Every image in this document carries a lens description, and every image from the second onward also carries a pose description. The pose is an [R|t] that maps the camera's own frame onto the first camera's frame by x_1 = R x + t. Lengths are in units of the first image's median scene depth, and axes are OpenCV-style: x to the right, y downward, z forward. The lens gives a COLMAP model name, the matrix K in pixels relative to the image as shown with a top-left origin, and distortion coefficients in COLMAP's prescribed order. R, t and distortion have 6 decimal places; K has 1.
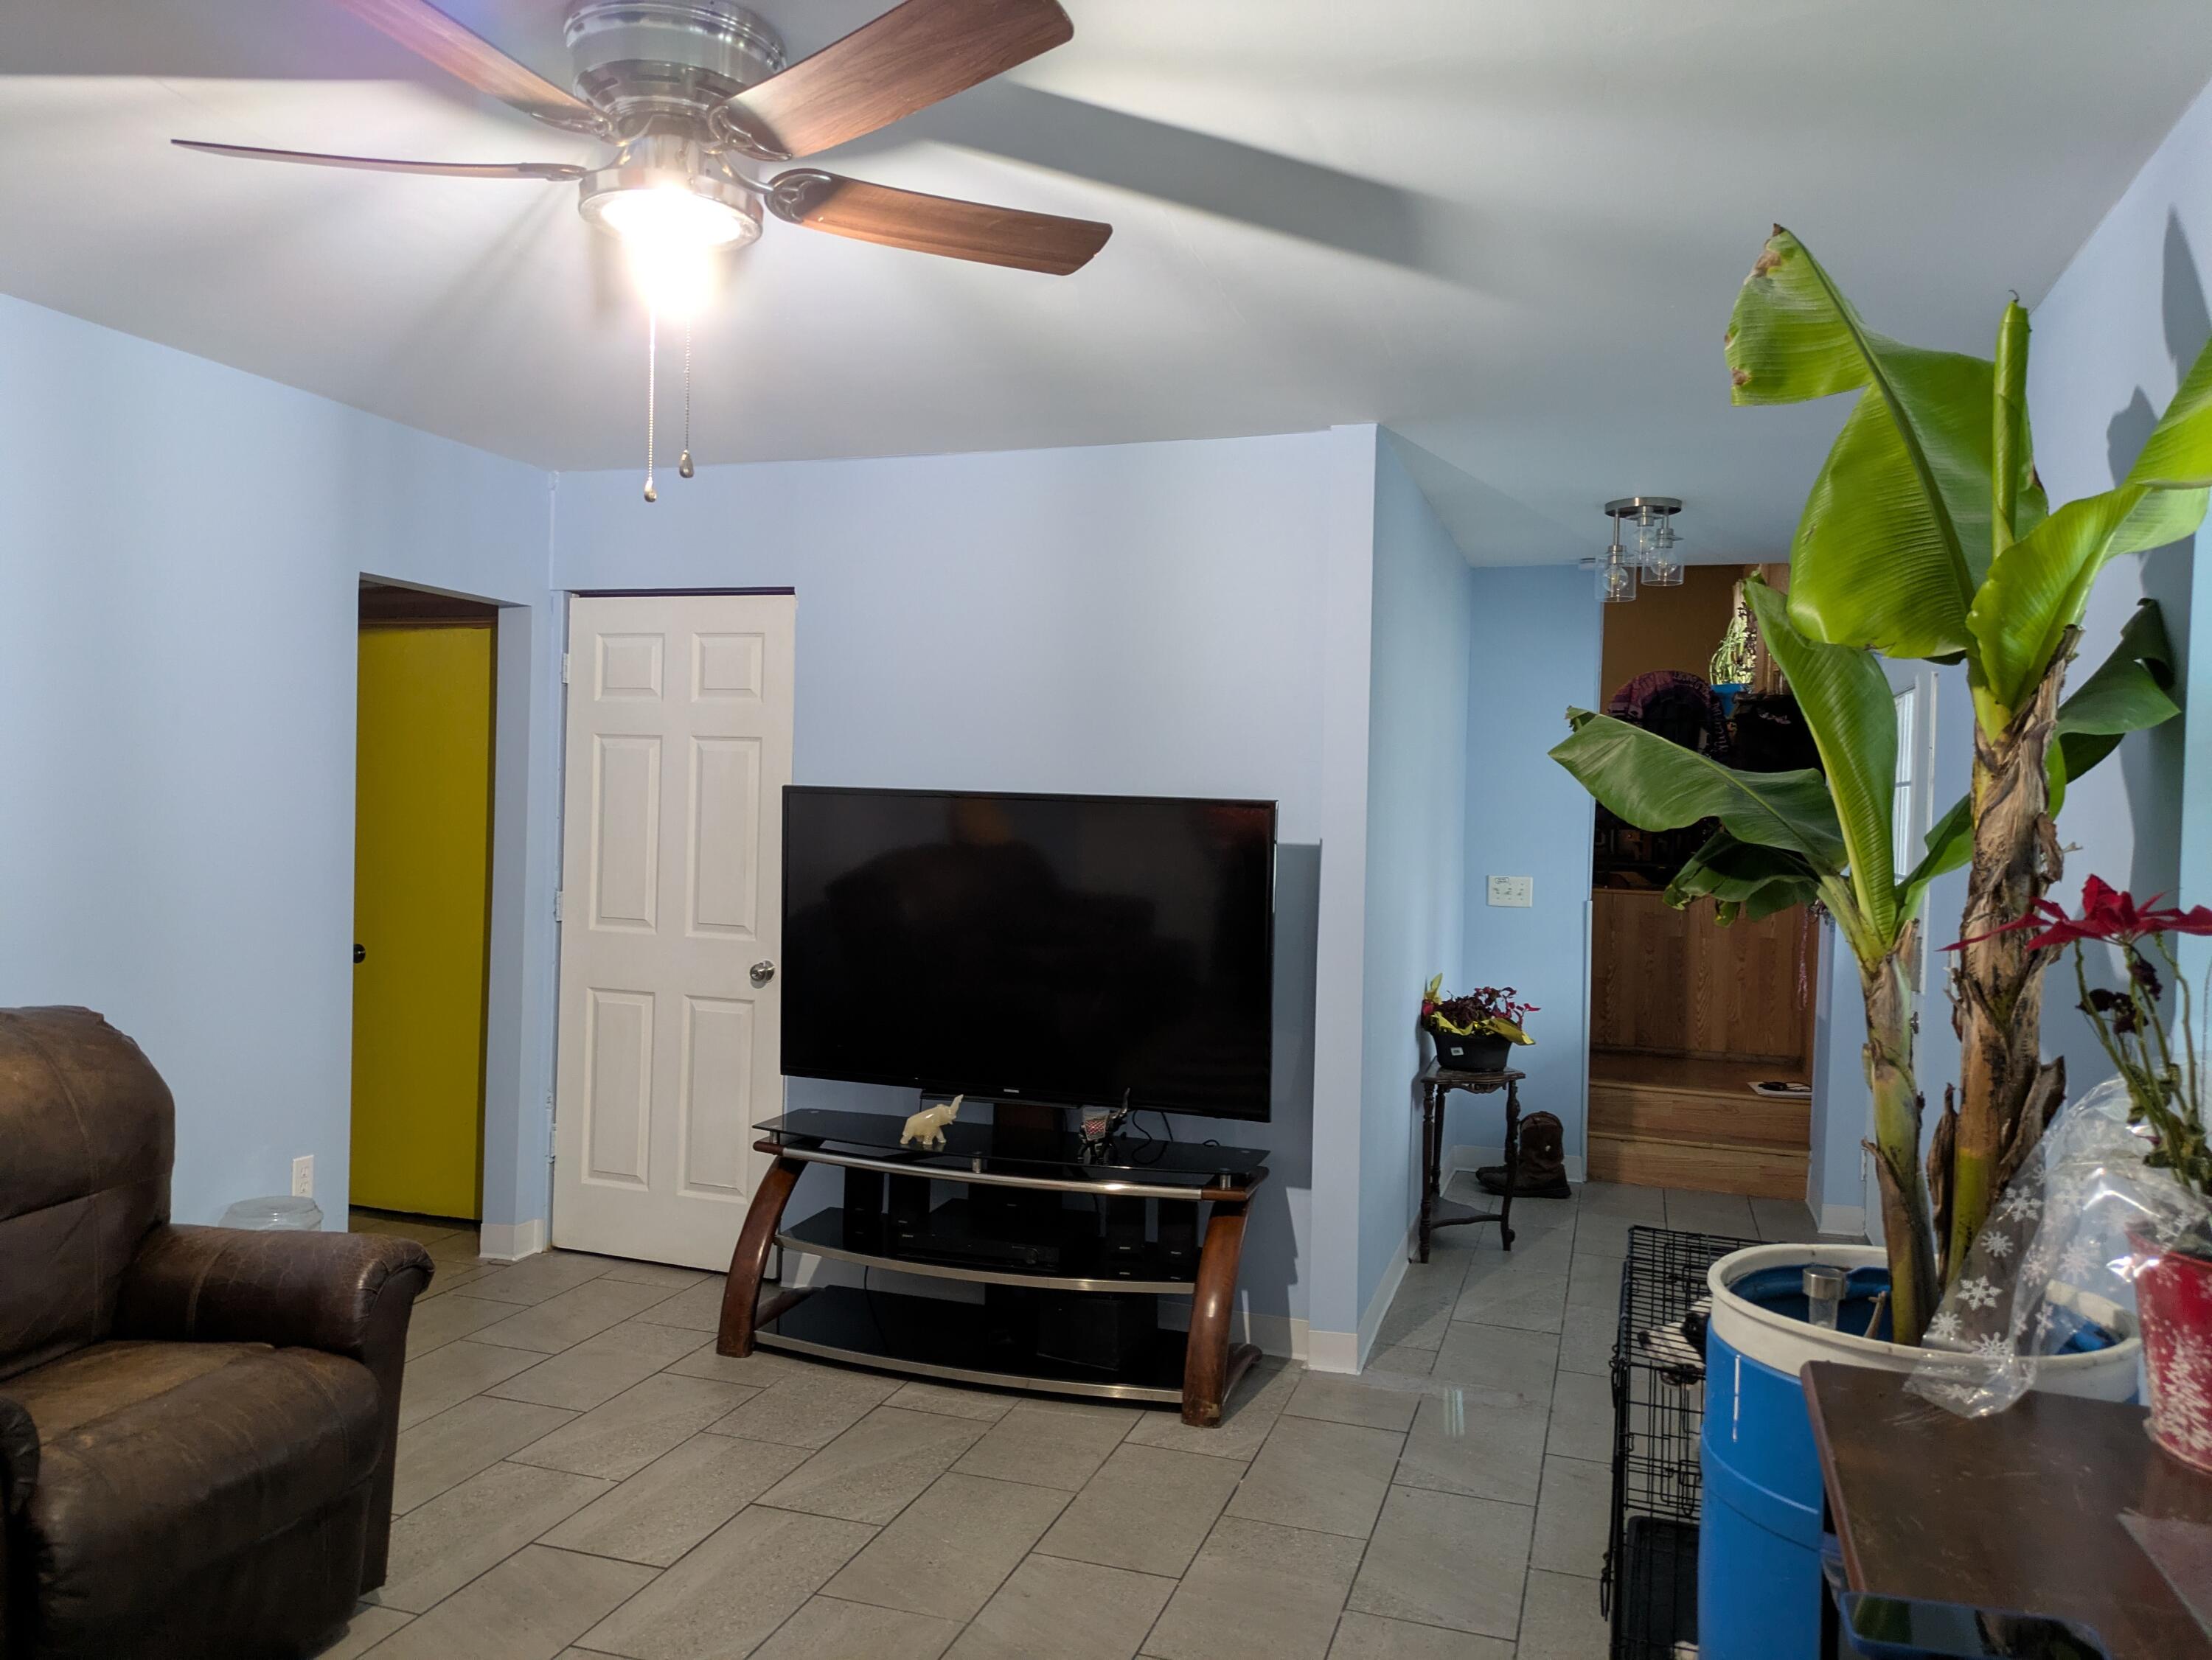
lens RADIAL K [[1633.0, 0, 1102.9], [0, 1633.0, 829.2], [0, 0, 1]] dist [0.050117, -0.045613]
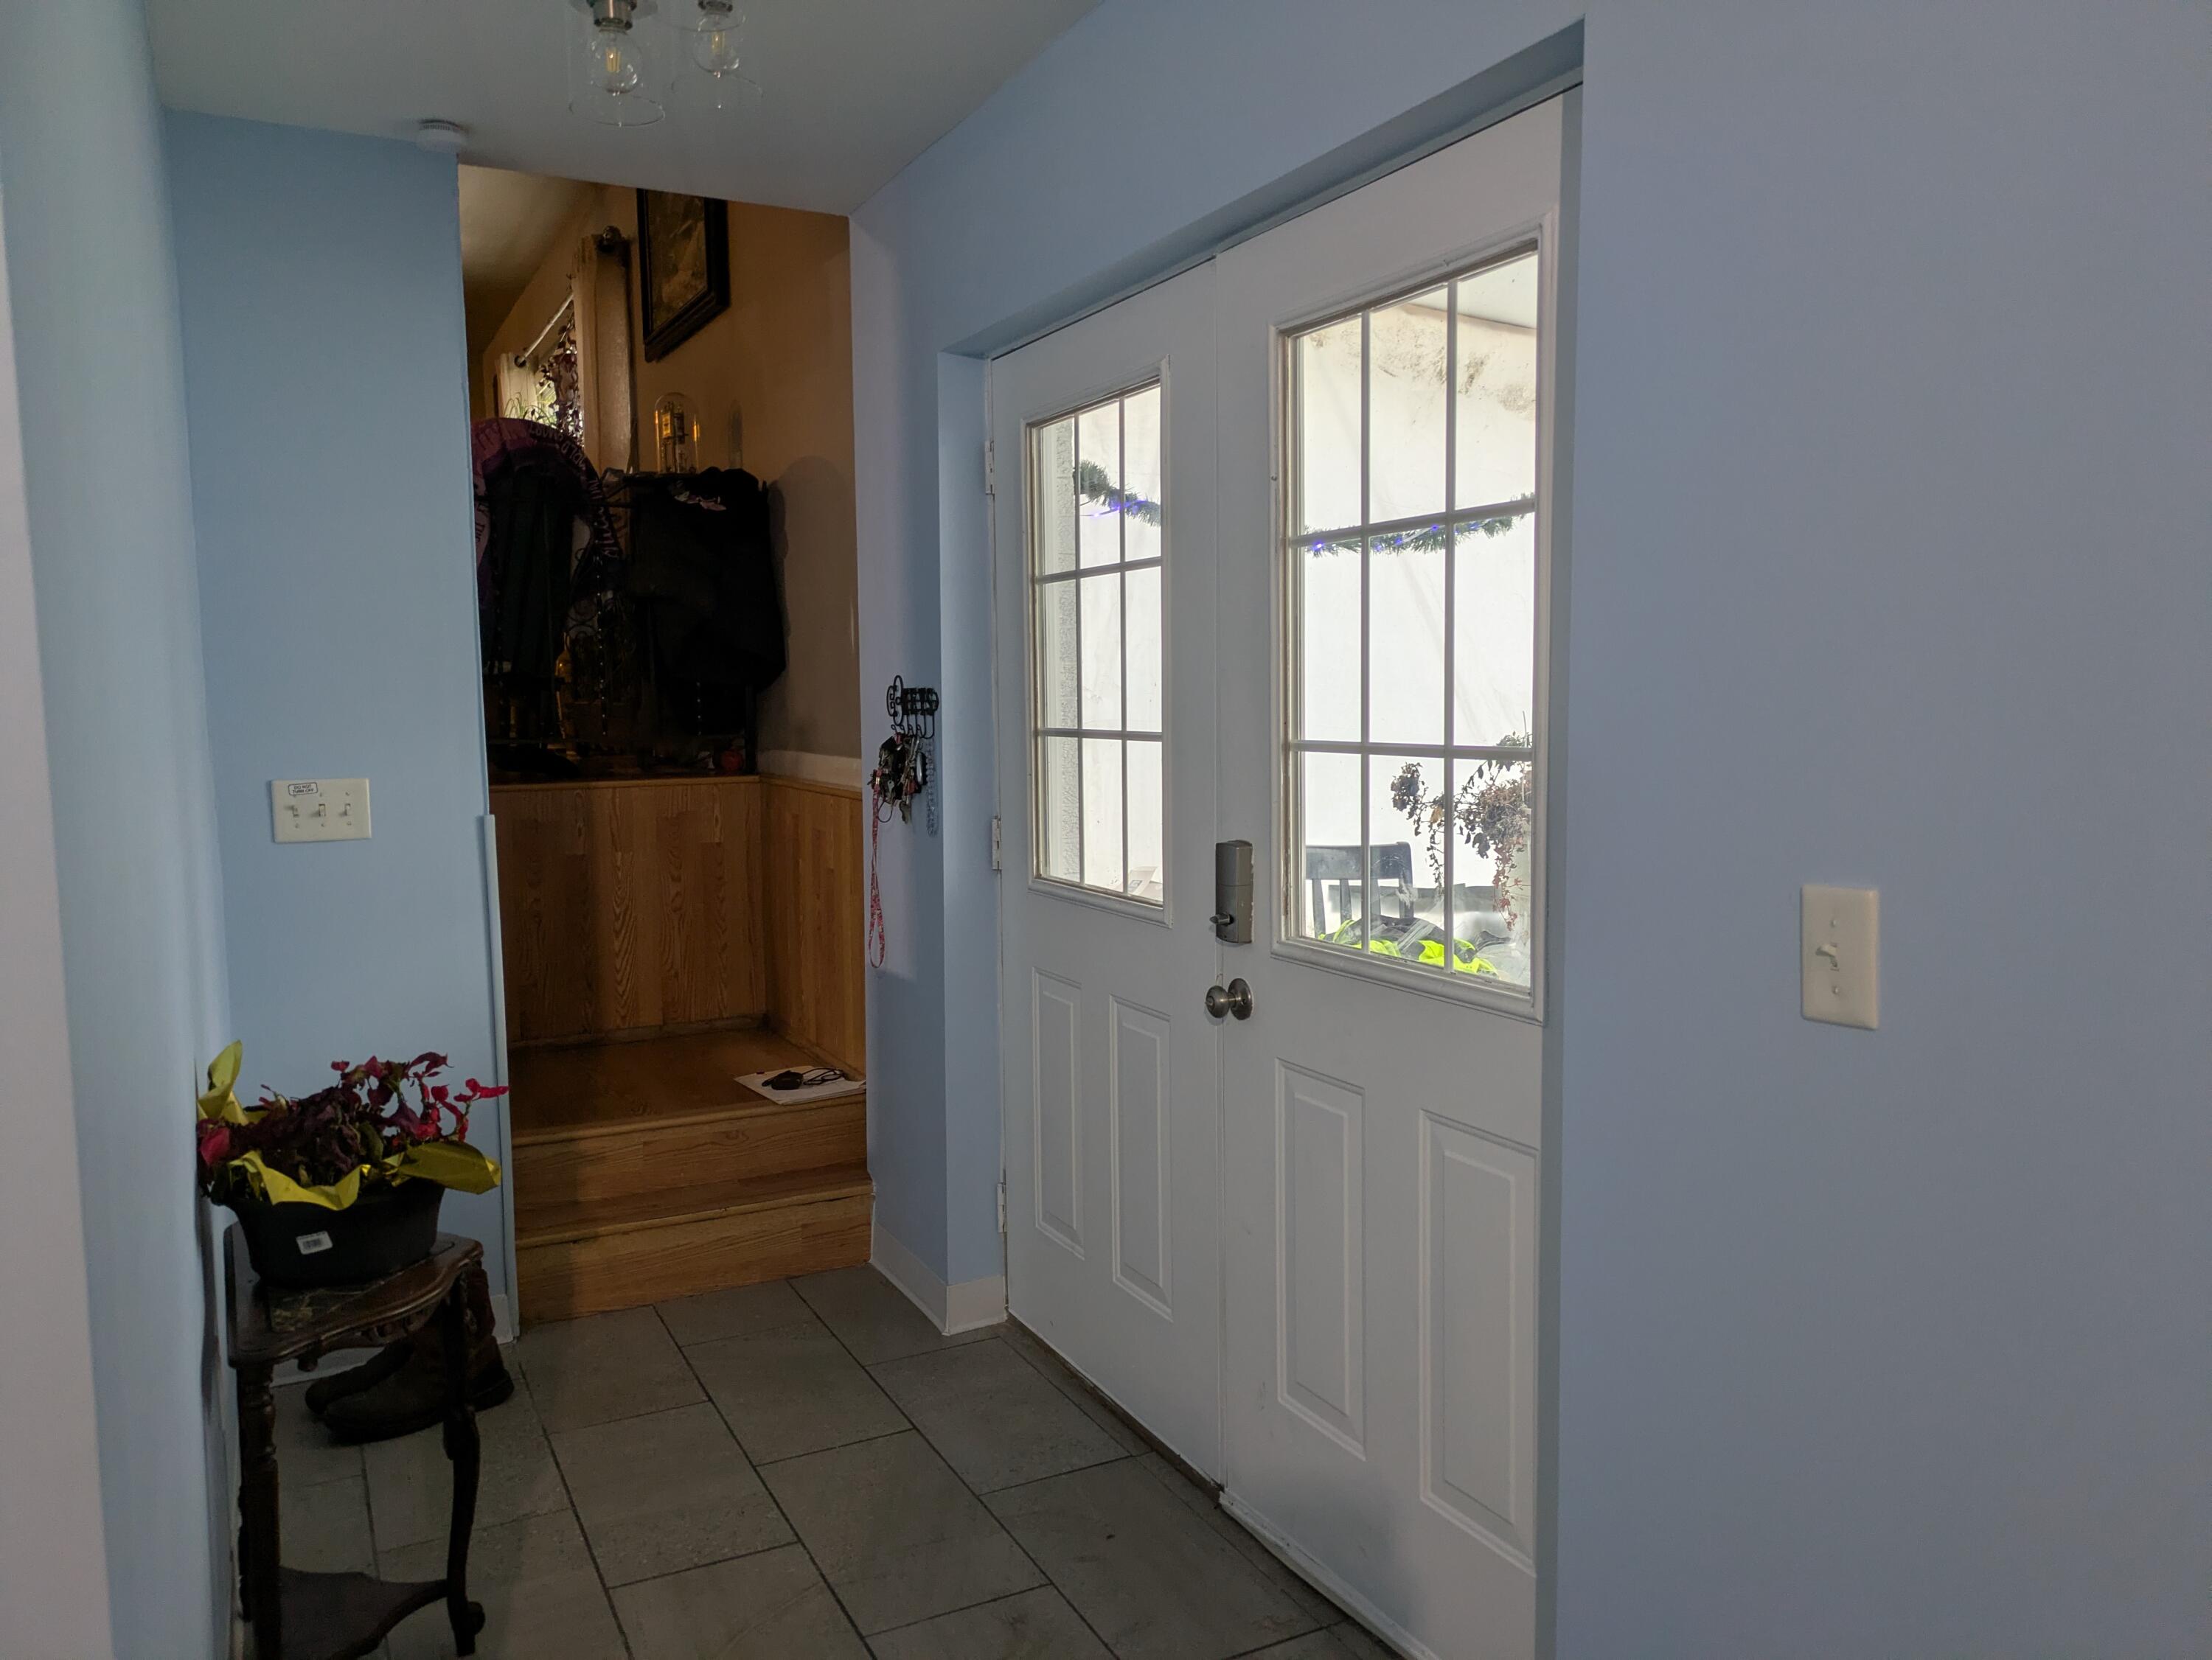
lens RADIAL K [[1633.0, 0, 1105.7], [0, 1633.0, 827.9], [0, 0, 1]] dist [0.050117, -0.045613]
pose [[0.708173, -0.098391, 0.699150, 0.081629], [0.043761, 0.994455, 0.095624, 0.007605], [-0.704682, -0.037123, 0.708552, 0.573124]]
